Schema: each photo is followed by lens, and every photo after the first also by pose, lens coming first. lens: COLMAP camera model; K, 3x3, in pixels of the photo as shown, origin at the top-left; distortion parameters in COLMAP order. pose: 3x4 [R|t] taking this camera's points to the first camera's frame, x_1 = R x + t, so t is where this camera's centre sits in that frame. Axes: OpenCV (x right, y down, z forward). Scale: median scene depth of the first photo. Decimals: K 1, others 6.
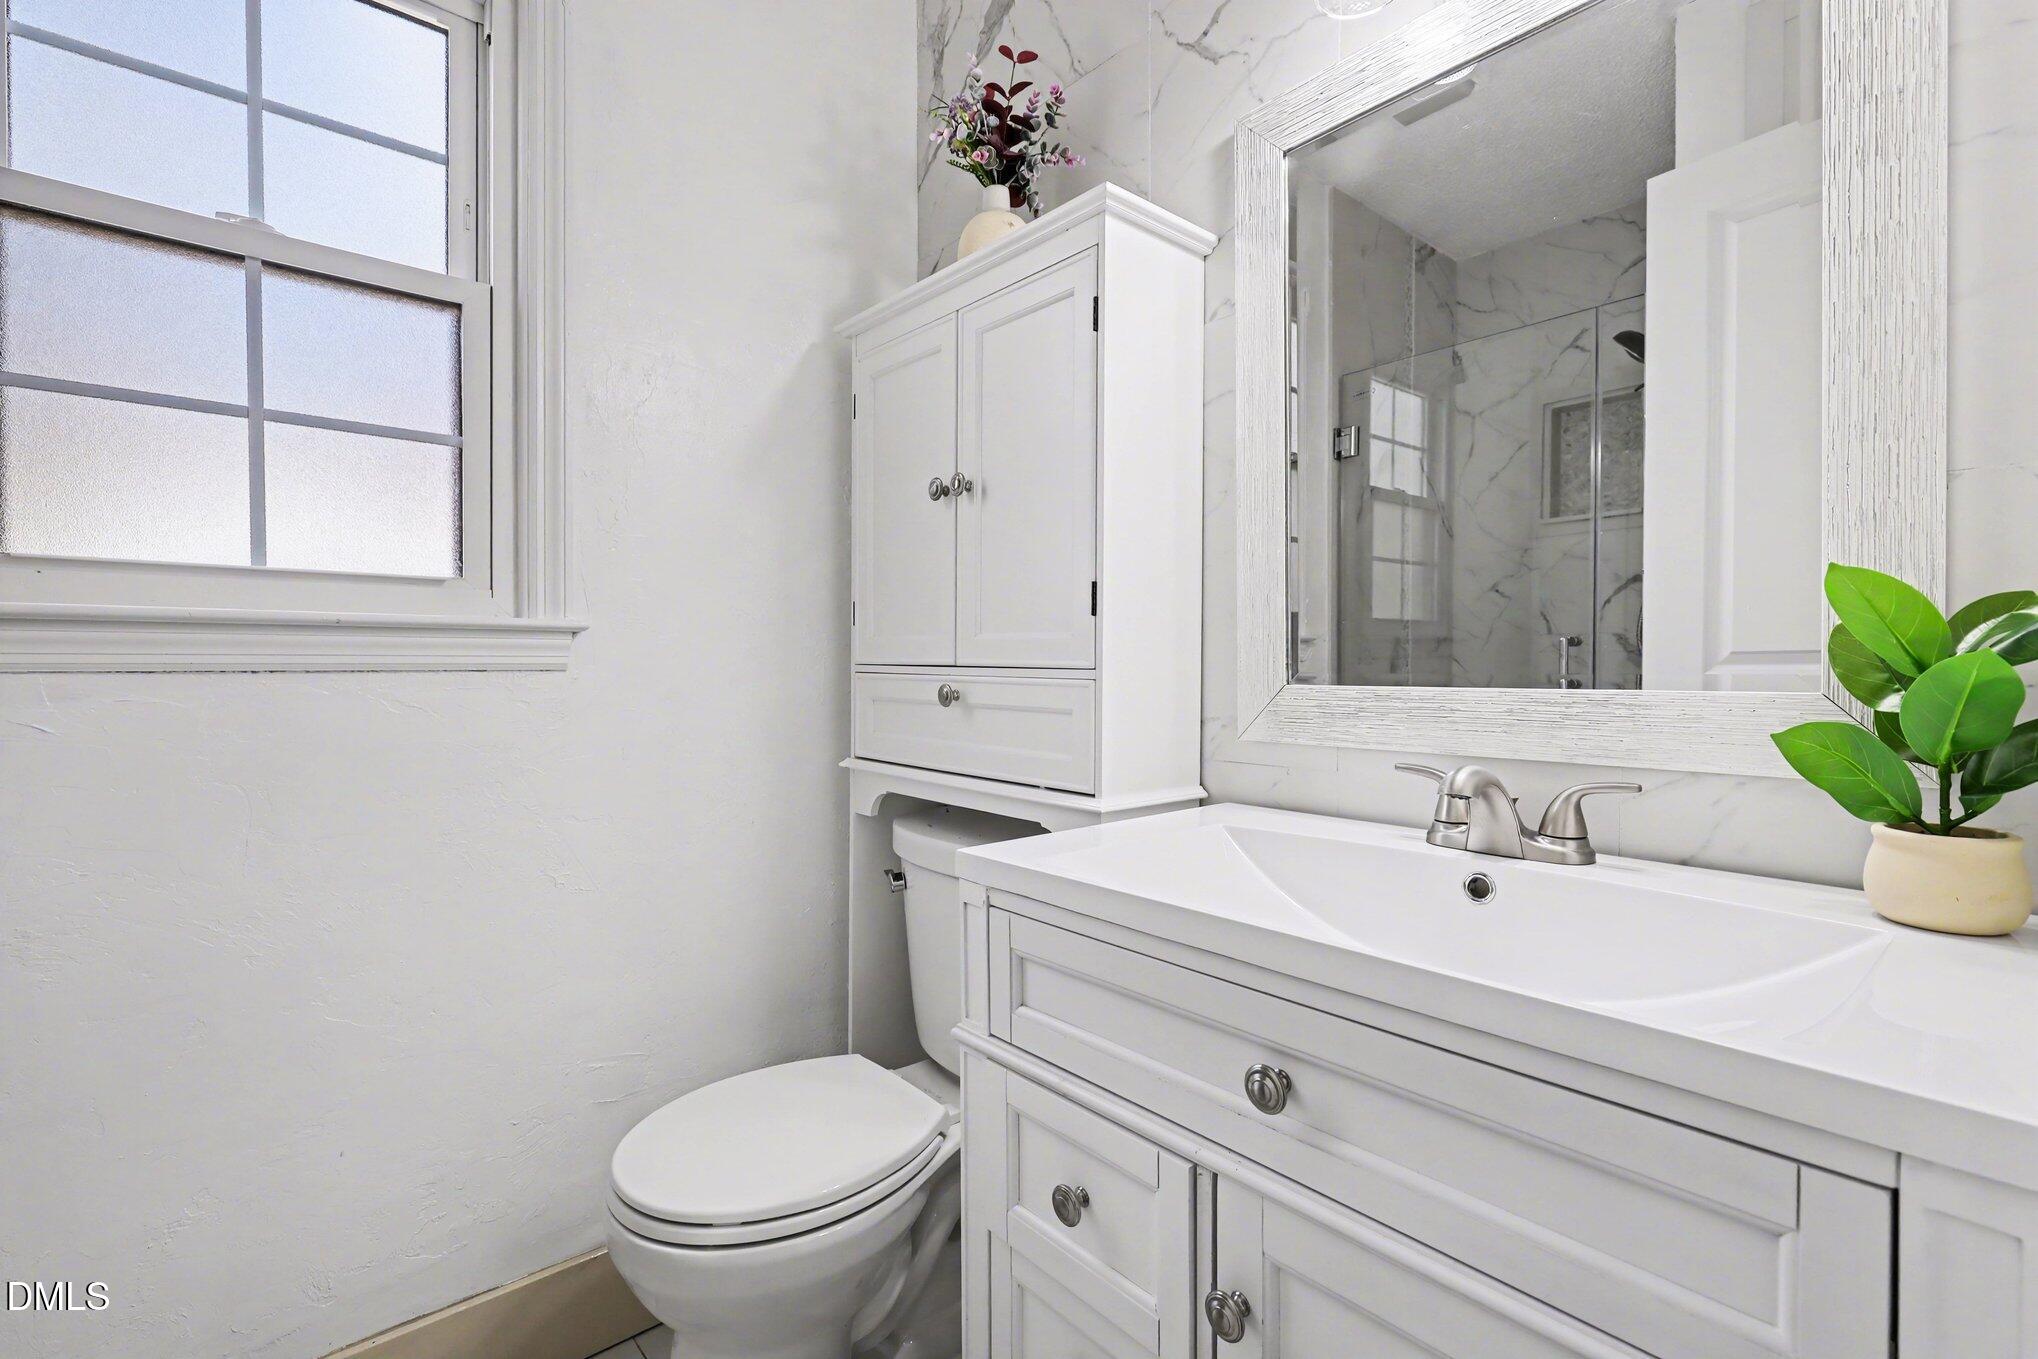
lens RADIAL K [[926.5, 0, 1020.4], [0, 926.5, 670.3], [0, 0, 1]] dist [0.000358, -0.000557]
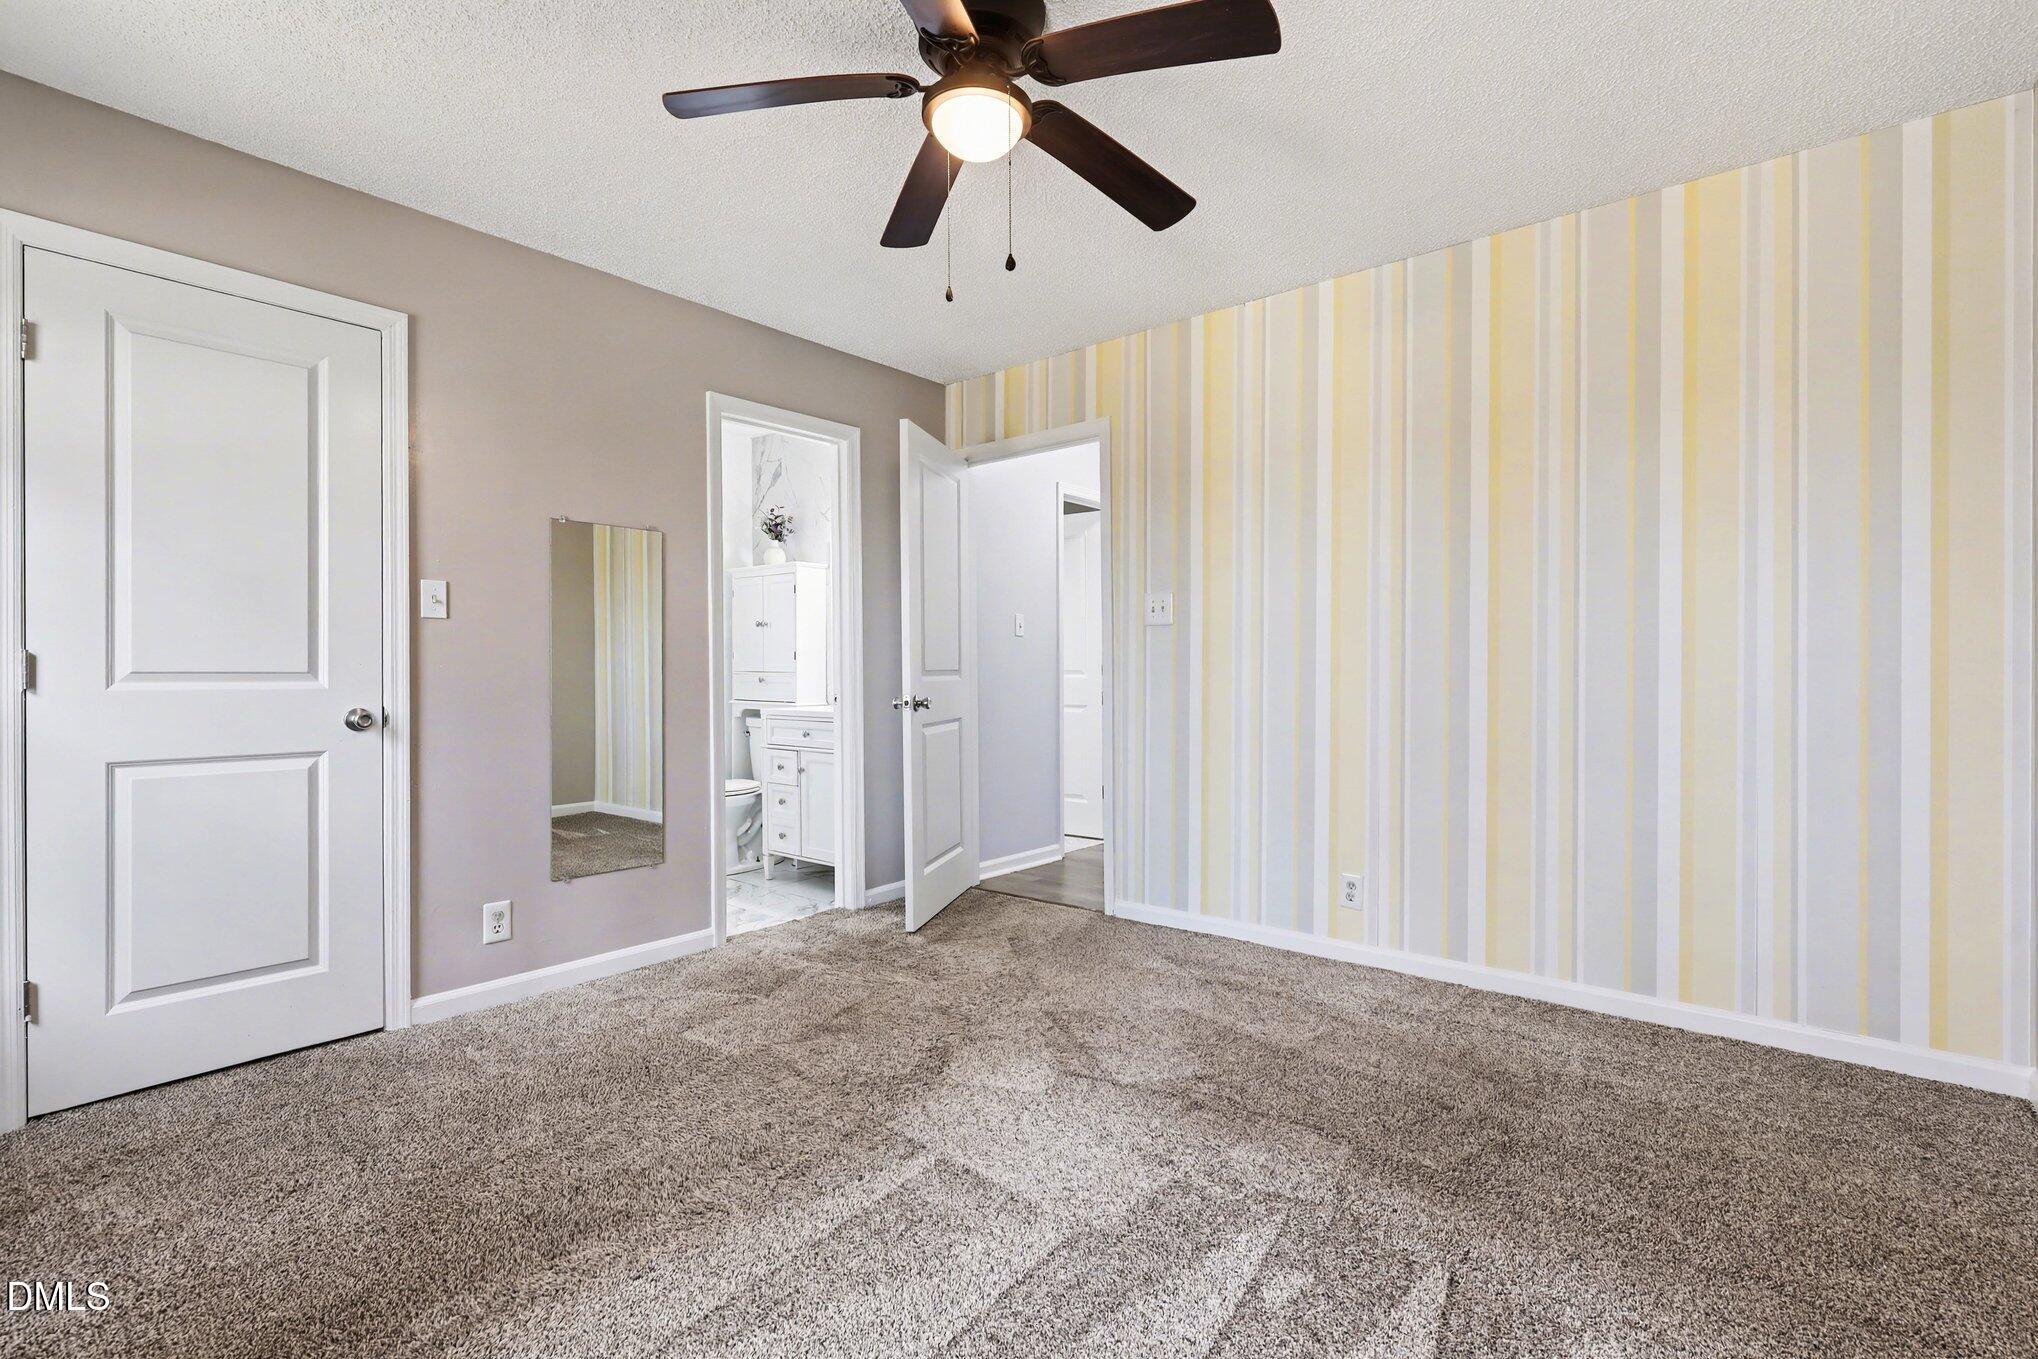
lens RADIAL K [[926.5, 0, 1020.4], [0, 926.5, 670.3], [0, 0, 1]] dist [0.000358, -0.000557]
pose [[0.986651, -0.007709, 0.162669, 0.537645], [0.008008, 0.999967, -0.001185, 0.003445], [-0.162655, 0.002472, 0.986680, -4.444821]]
